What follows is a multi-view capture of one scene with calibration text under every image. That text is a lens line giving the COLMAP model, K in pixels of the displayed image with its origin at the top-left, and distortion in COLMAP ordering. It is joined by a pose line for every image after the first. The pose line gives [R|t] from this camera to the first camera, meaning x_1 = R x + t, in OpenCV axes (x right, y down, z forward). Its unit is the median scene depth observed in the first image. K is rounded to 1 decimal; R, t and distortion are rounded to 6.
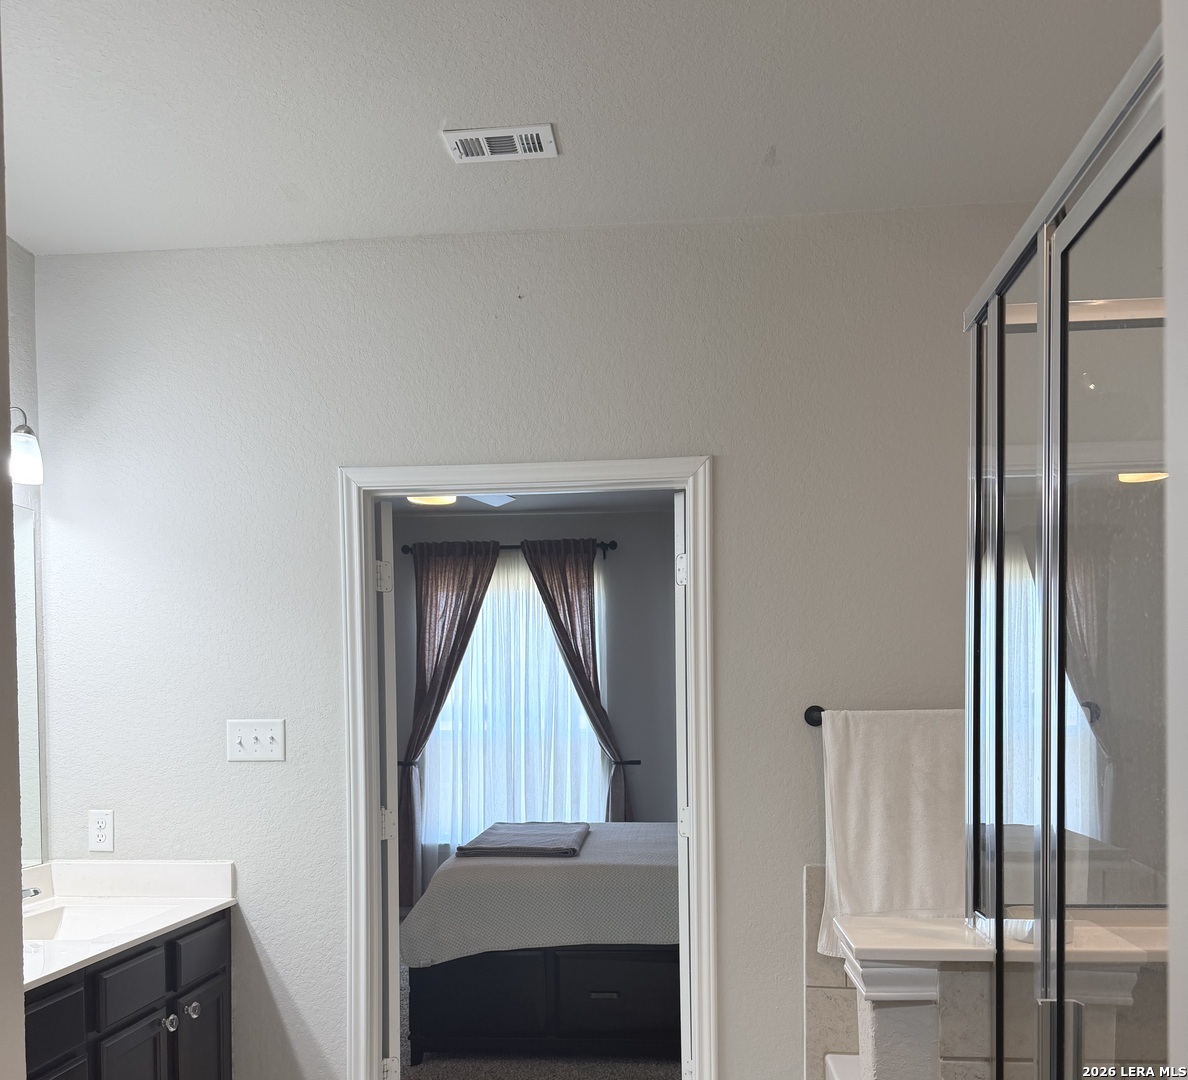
lens RADIAL K [[1114.5, 0, 592.6], [0, 1114.5, 733.8], [0, 0, 1]] dist [0.103944, -0.153630]
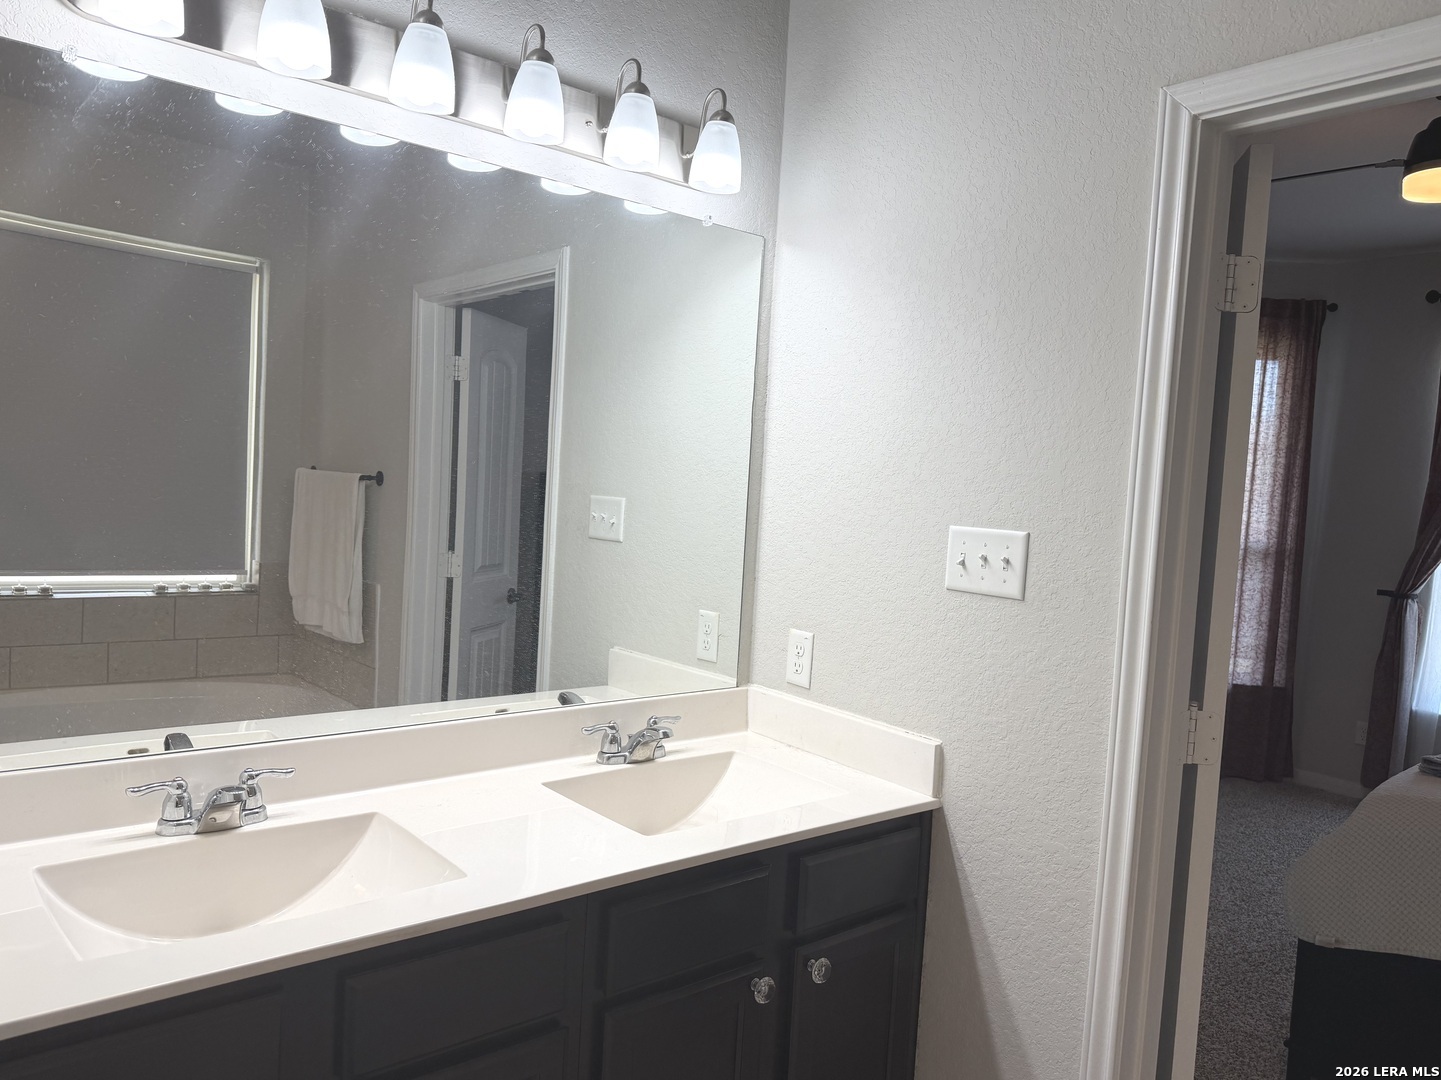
lens RADIAL K [[1028.4, 0, 720.2], [0, 1028.4, 536.0], [0, 0, 1]] dist [0.098378, -0.149666]
pose [[0.695016, 0.091020, -0.713209, 0.009787], [-0.077180, 0.995668, 0.051857, -0.027058], [0.714839, 0.019004, 0.699030, 0.486703]]
